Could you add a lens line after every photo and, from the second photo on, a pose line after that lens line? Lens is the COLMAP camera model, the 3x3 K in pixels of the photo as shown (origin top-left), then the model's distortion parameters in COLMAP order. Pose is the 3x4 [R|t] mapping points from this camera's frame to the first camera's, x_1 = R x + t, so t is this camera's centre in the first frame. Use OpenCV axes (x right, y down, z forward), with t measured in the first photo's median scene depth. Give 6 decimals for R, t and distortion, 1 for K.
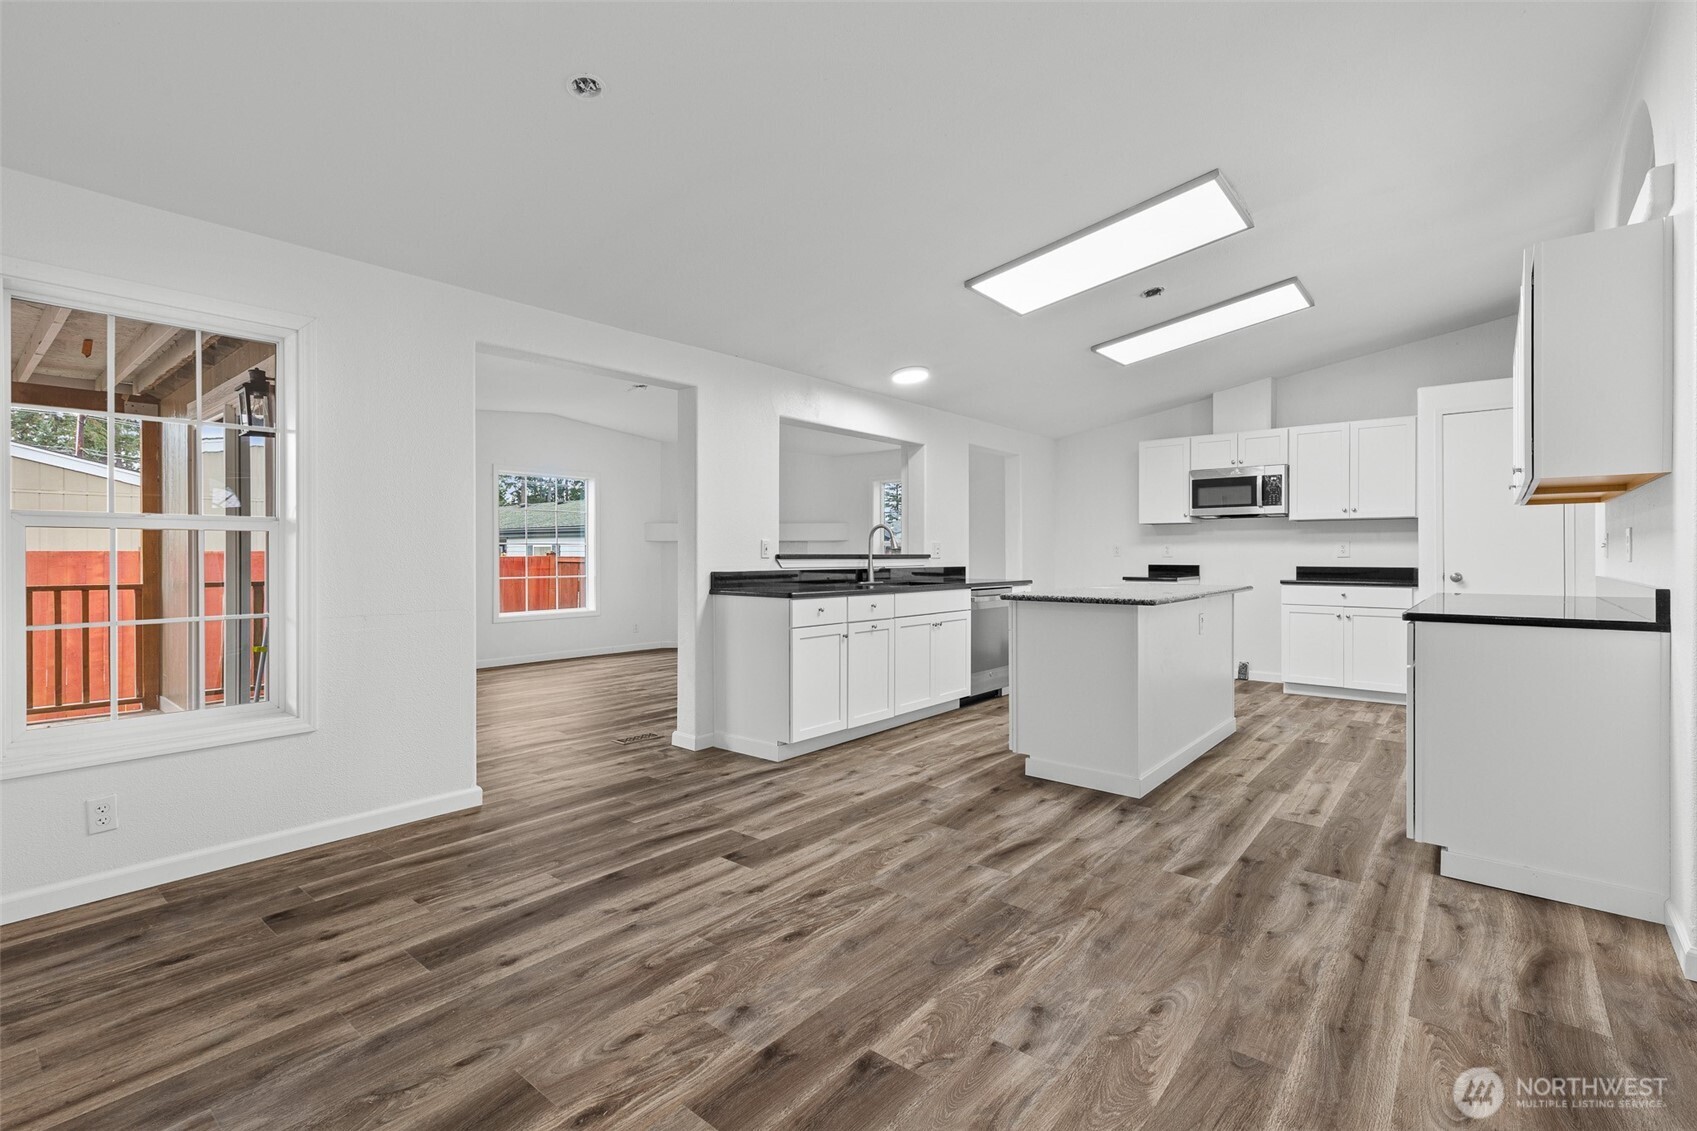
lens RADIAL K [[767.1, 0, 845.5], [0, 767.1, 551.9], [0, 0, 1]] dist [0.003062, 0.000769]
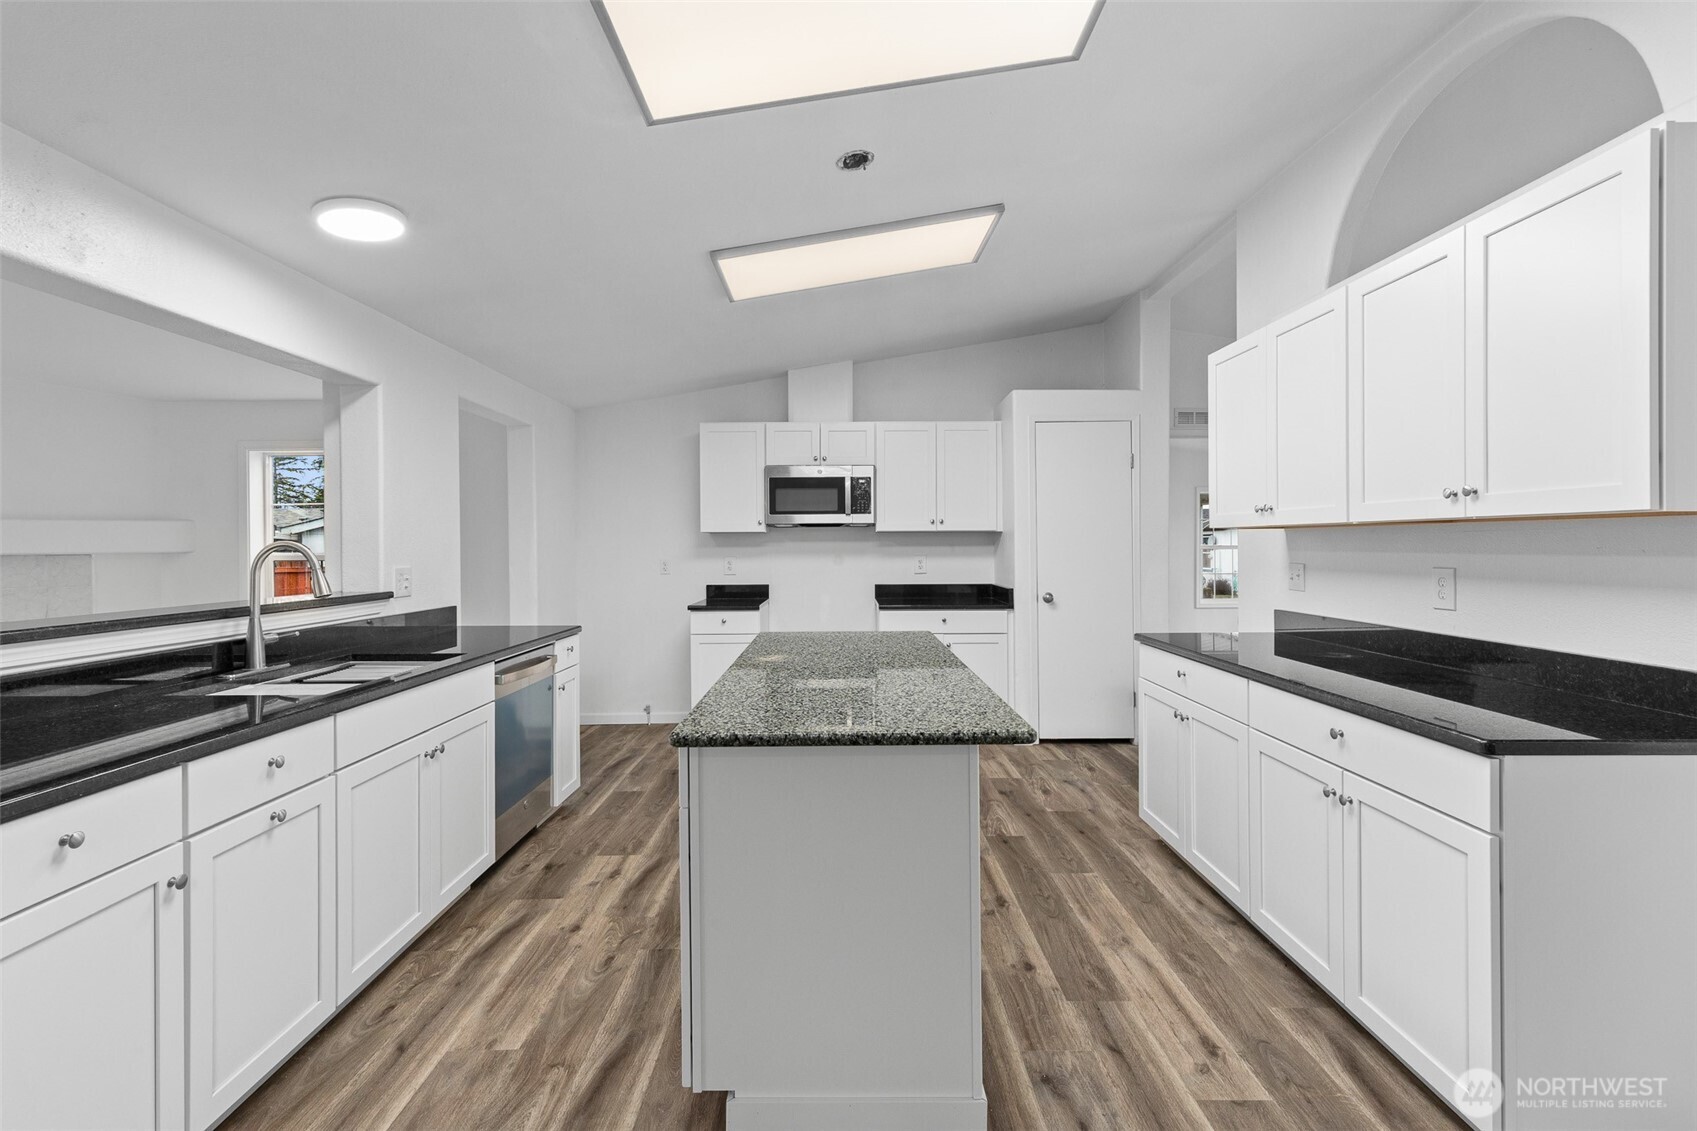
lens RADIAL K [[767.1, 0, 845.5], [0, 767.1, 551.9], [0, 0, 1]] dist [0.003062, 0.000769]
pose [[0.761853, -0.011004, 0.647657, 0.004237], [0.004058, 0.999917, 0.012215, -0.029616], [-0.647737, -0.006678, 0.761834, 0.380056]]
